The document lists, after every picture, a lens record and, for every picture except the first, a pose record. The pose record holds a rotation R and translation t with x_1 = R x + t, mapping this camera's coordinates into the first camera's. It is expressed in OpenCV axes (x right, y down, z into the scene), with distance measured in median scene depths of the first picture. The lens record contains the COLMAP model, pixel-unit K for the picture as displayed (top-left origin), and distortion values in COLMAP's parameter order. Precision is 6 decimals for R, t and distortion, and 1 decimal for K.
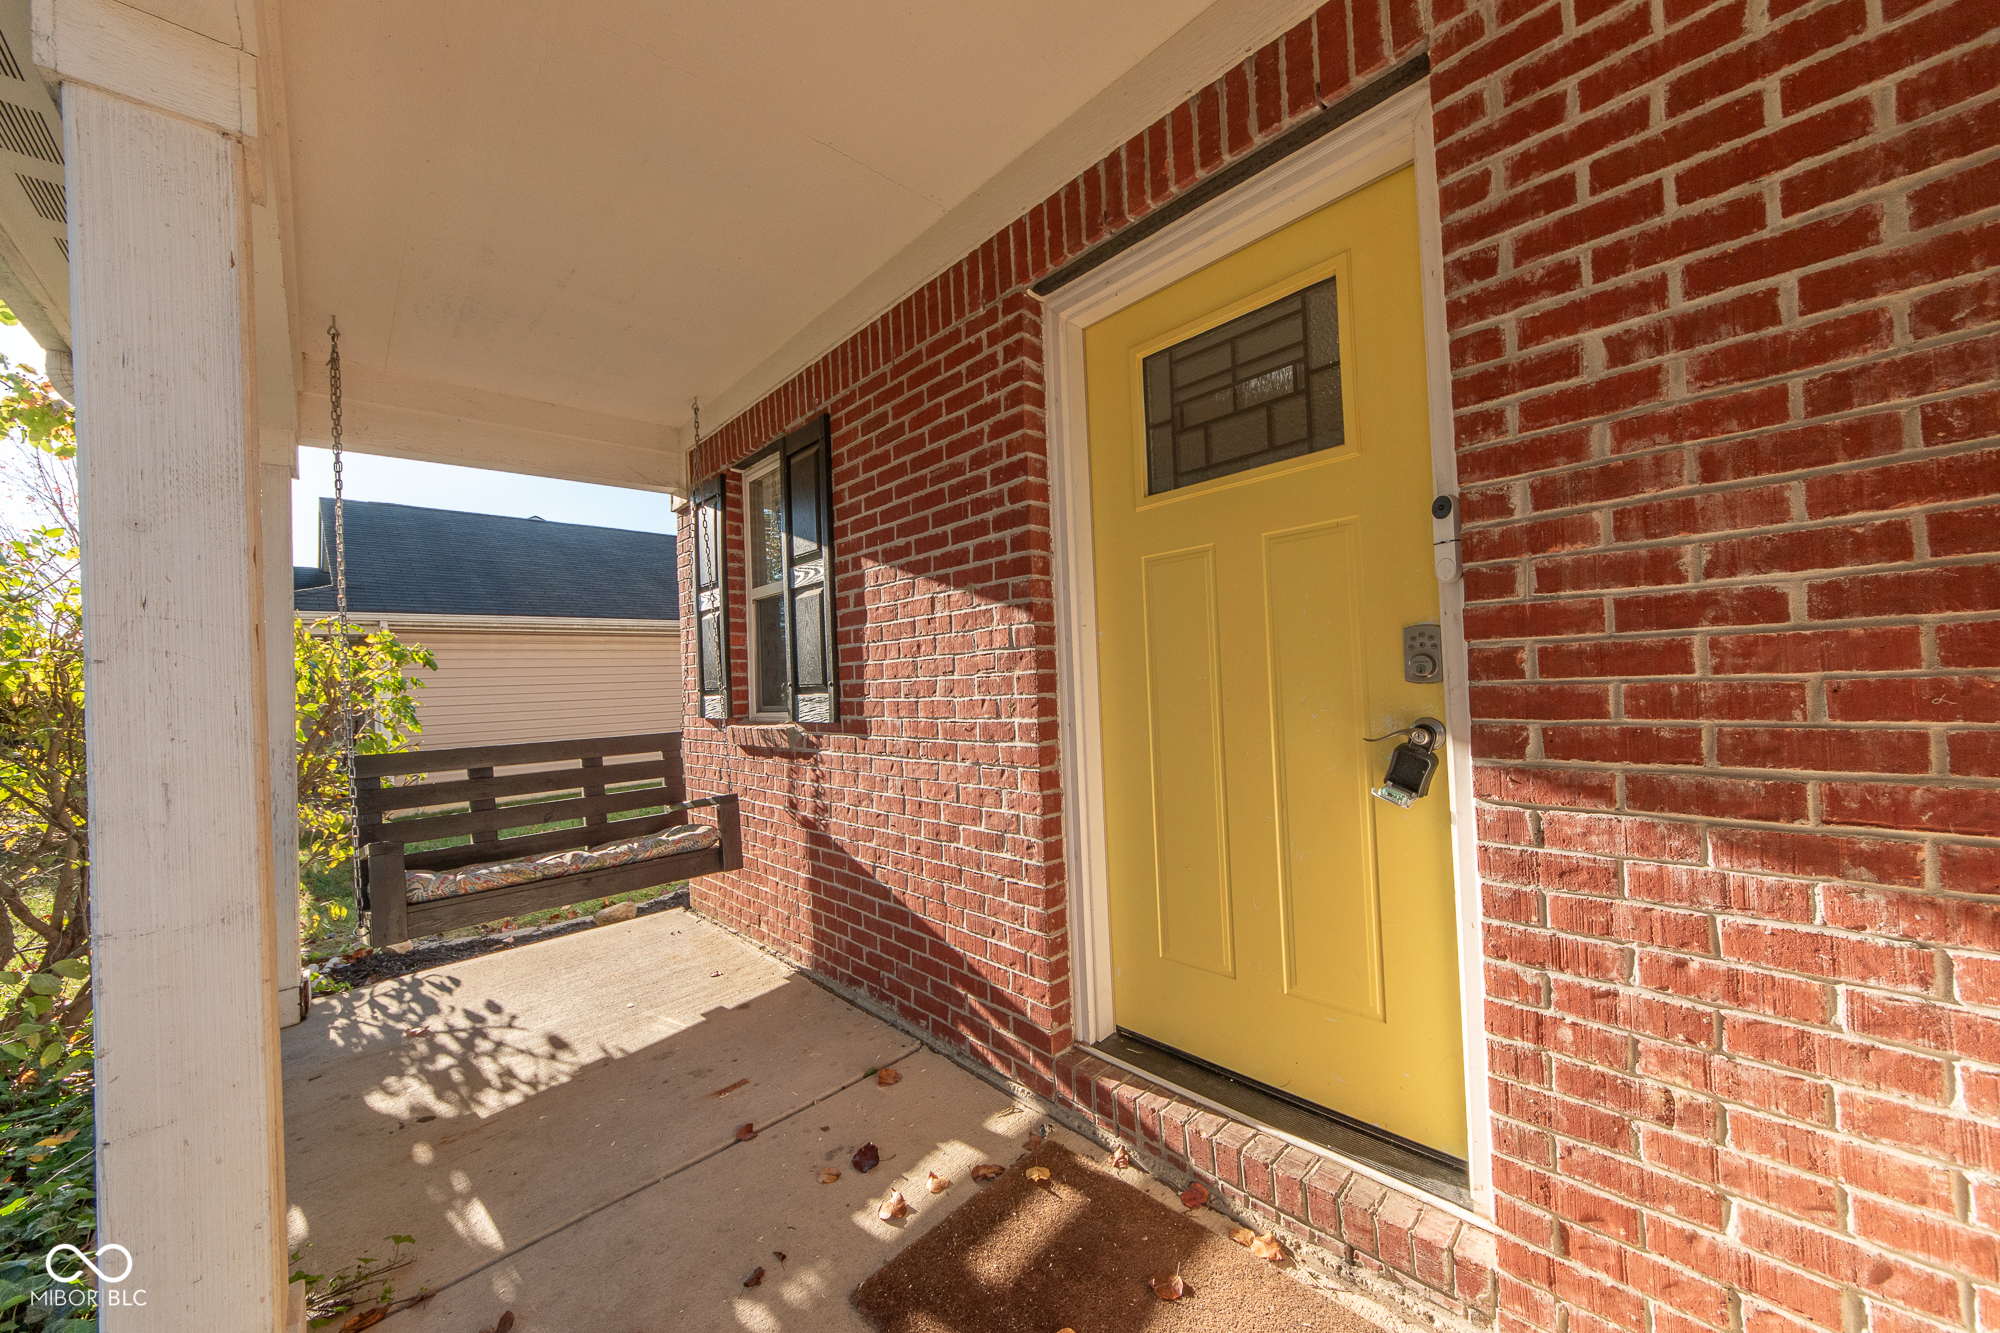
lens RADIAL K [[720.2, 0, 1009.7], [0, 720.2, 669.2], [0, 0, 1]] dist [-0.003219, -0.000615]
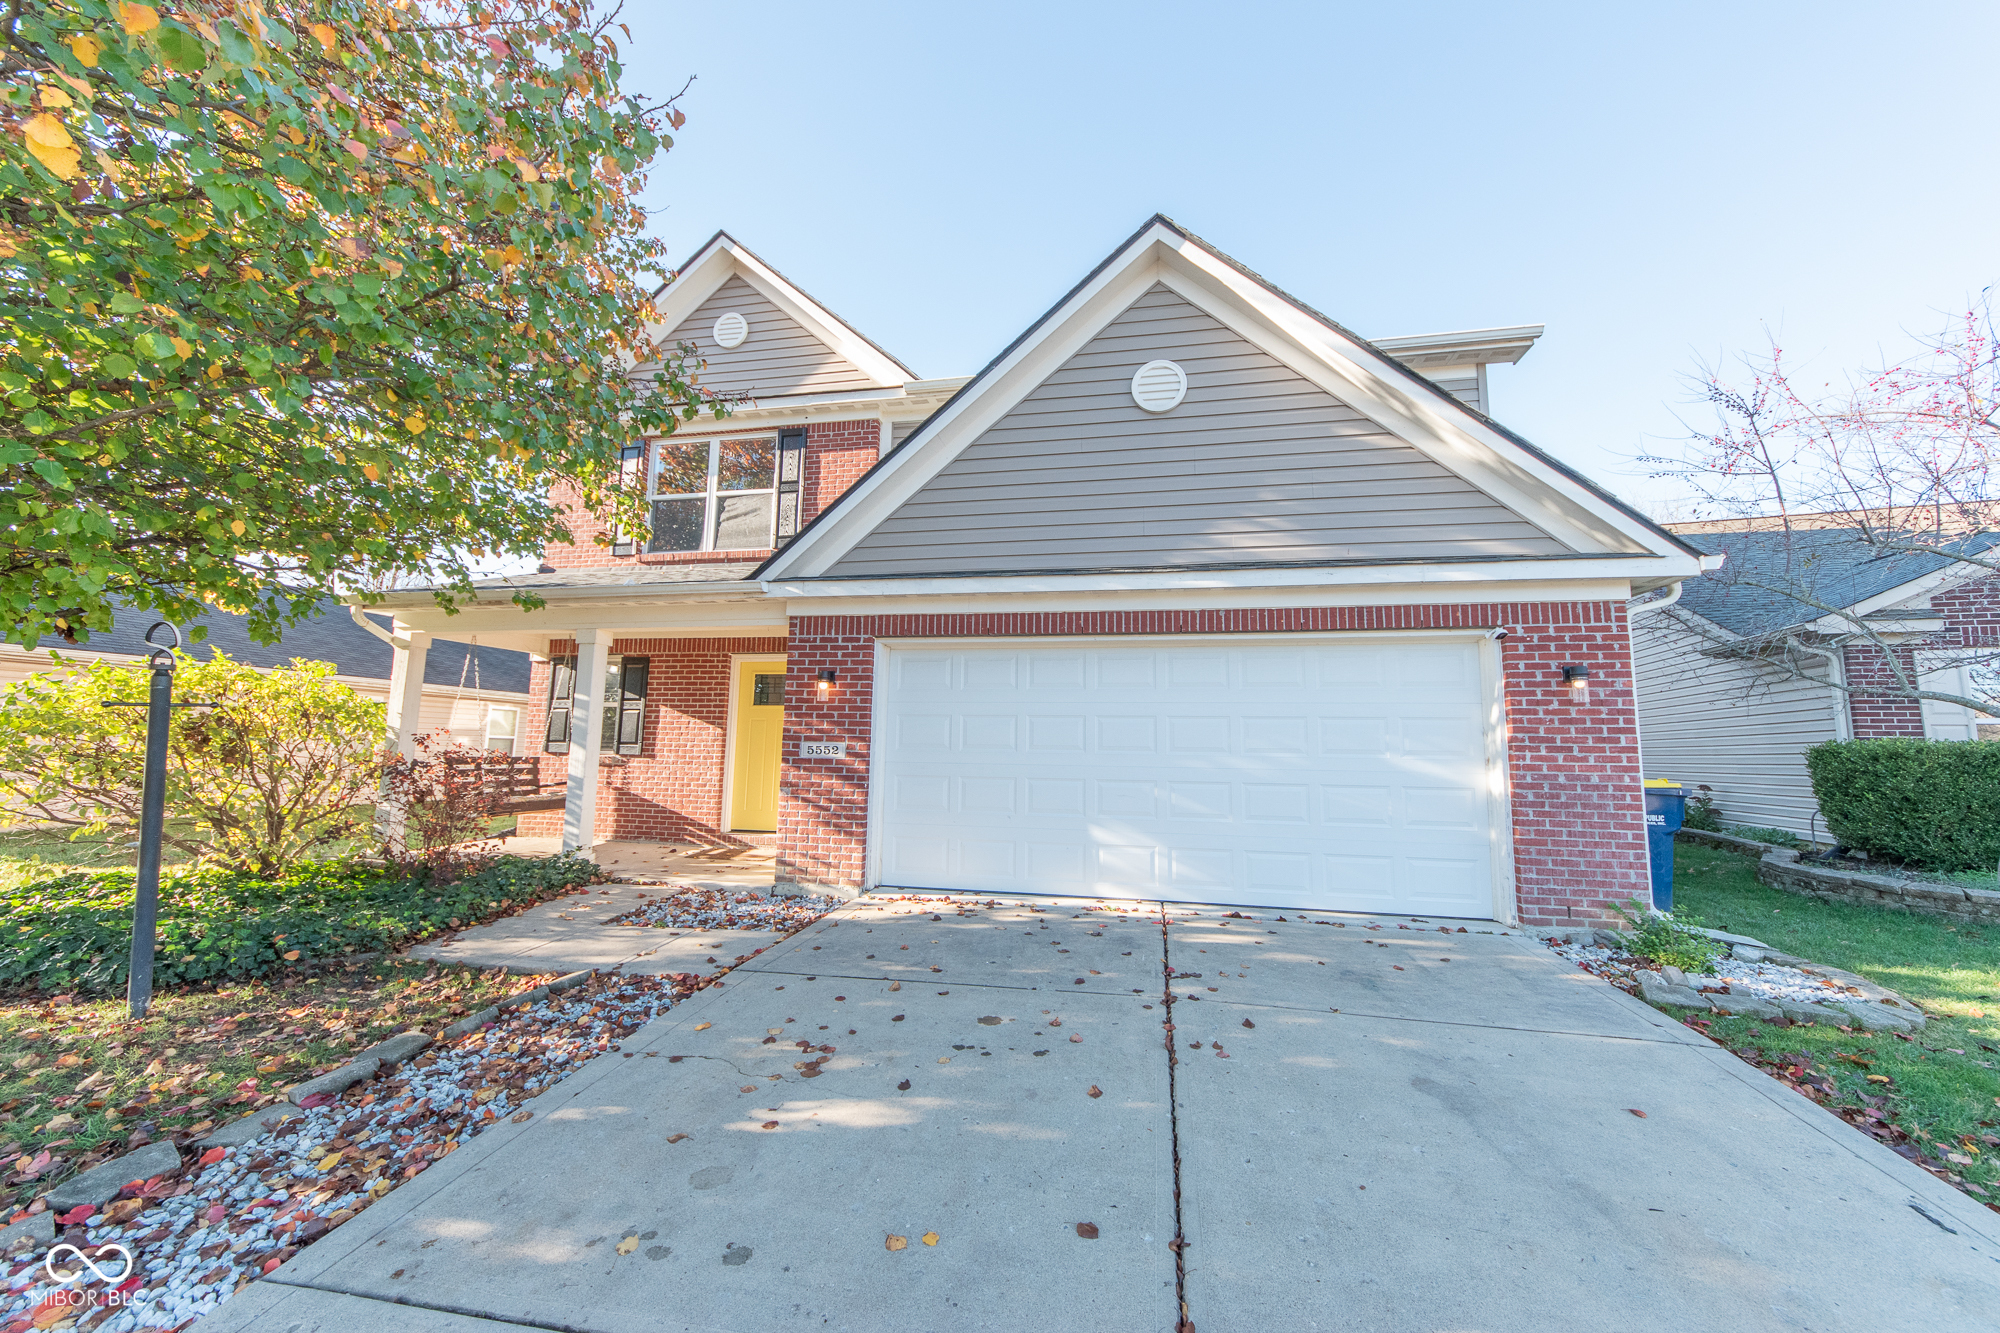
lens RADIAL K [[720.2, 0, 1021.6], [0, 720.2, 666.7], [0, 0, 1]] dist [-0.003219, -0.000615]
pose [[0.816421, 0.116577, 0.565568, -0.945125], [-0.061652, 0.991409, -0.115356, -0.060276], [-0.574157, 0.059310, 0.816594, -3.418854]]
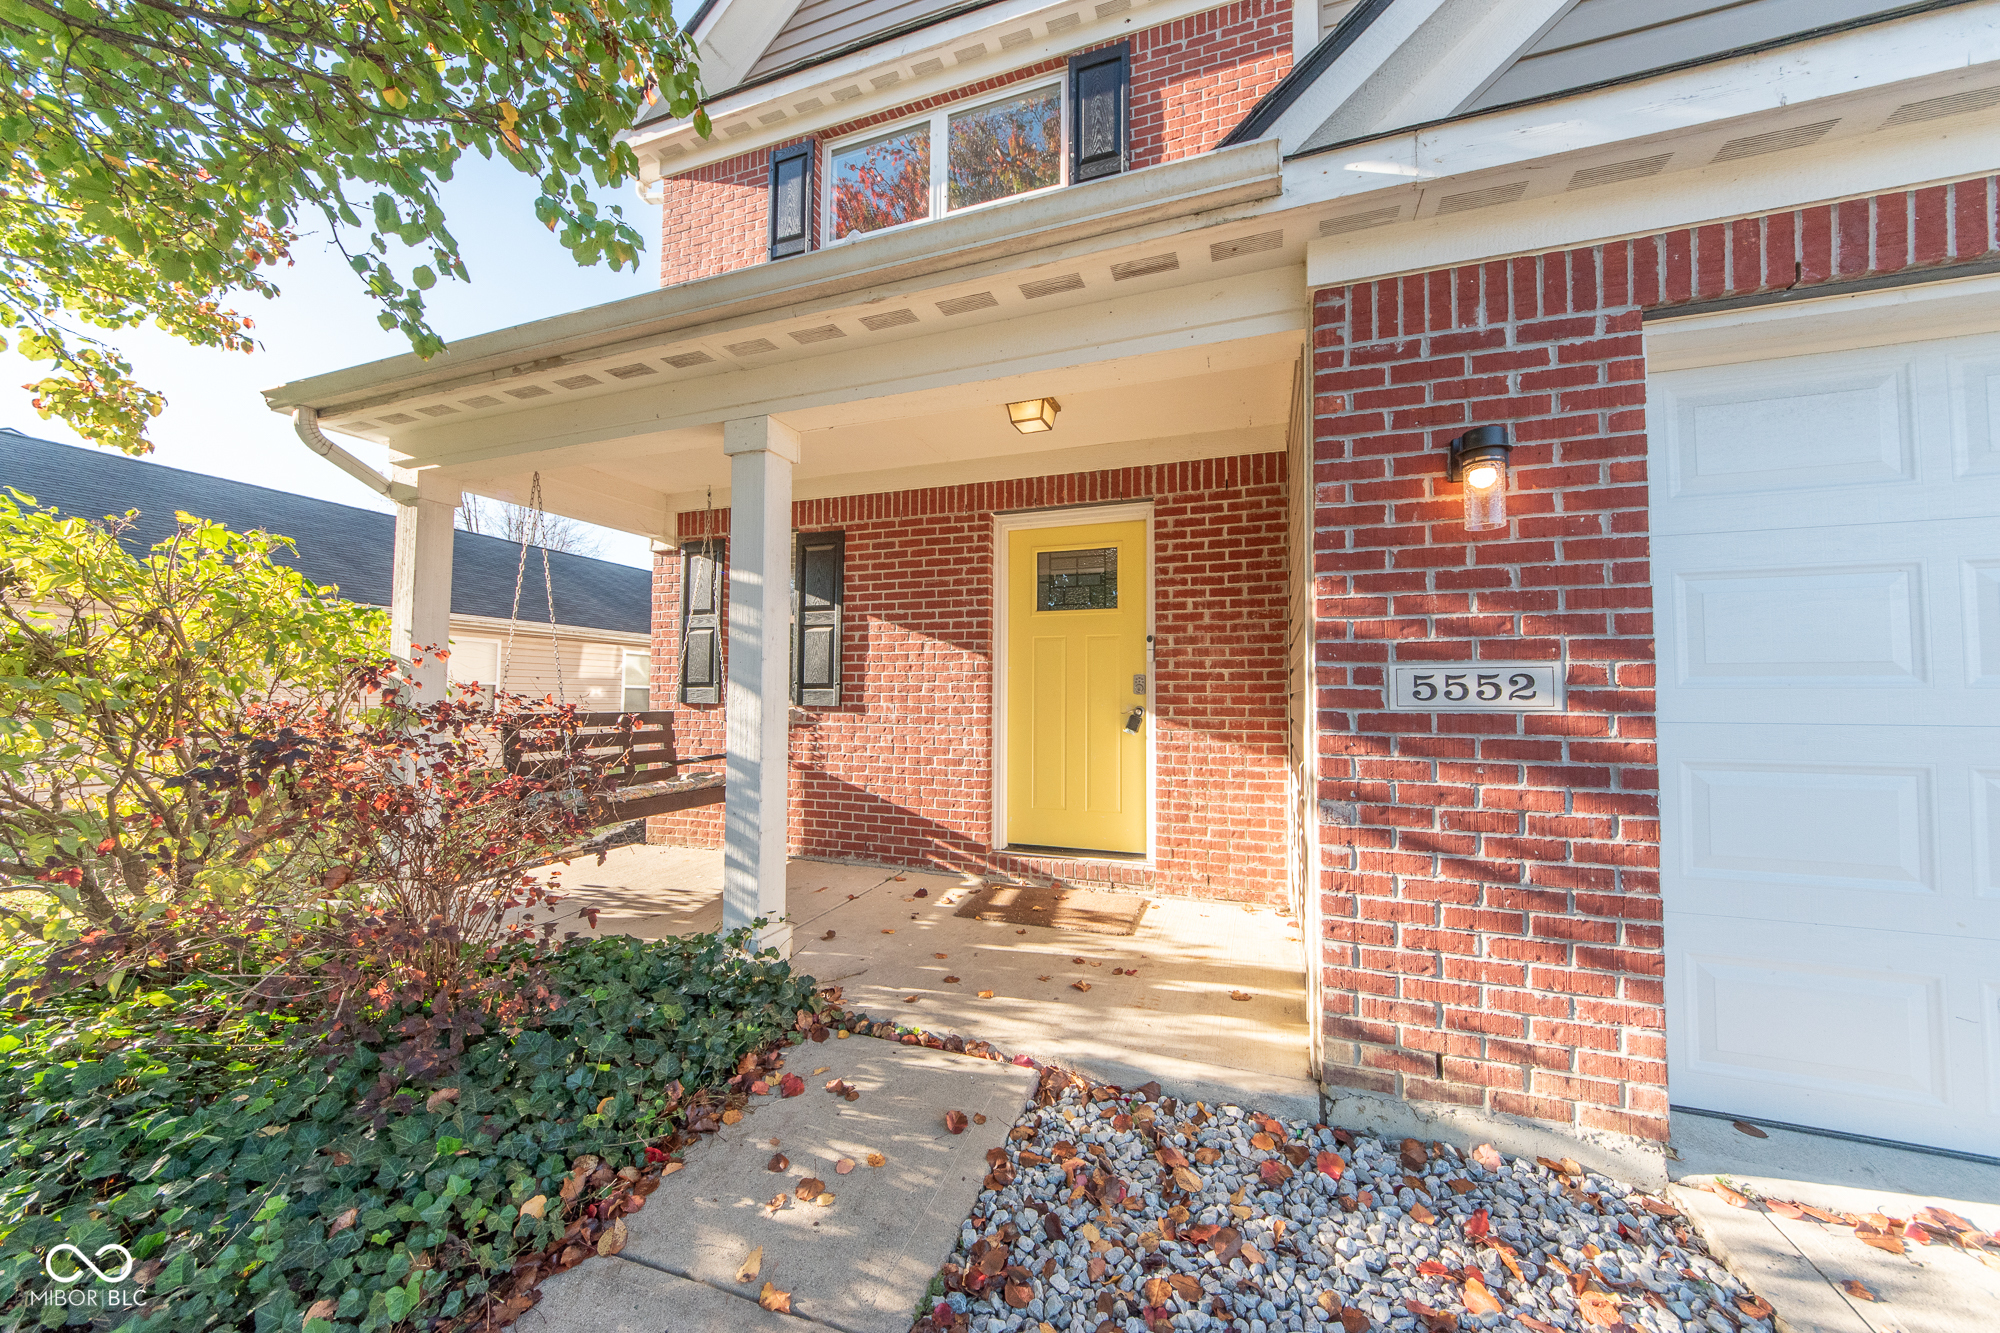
lens RADIAL K [[720.2, 0, 1011.7], [0, 720.2, 670.4], [0, 0, 1]] dist [-0.003219, -0.000615]
pose [[0.899899, 0.058461, 0.432162, -0.836801], [-0.050173, 0.998273, -0.030567, 0.027511], [-0.433203, 0.005825, 0.901278, -1.019604]]
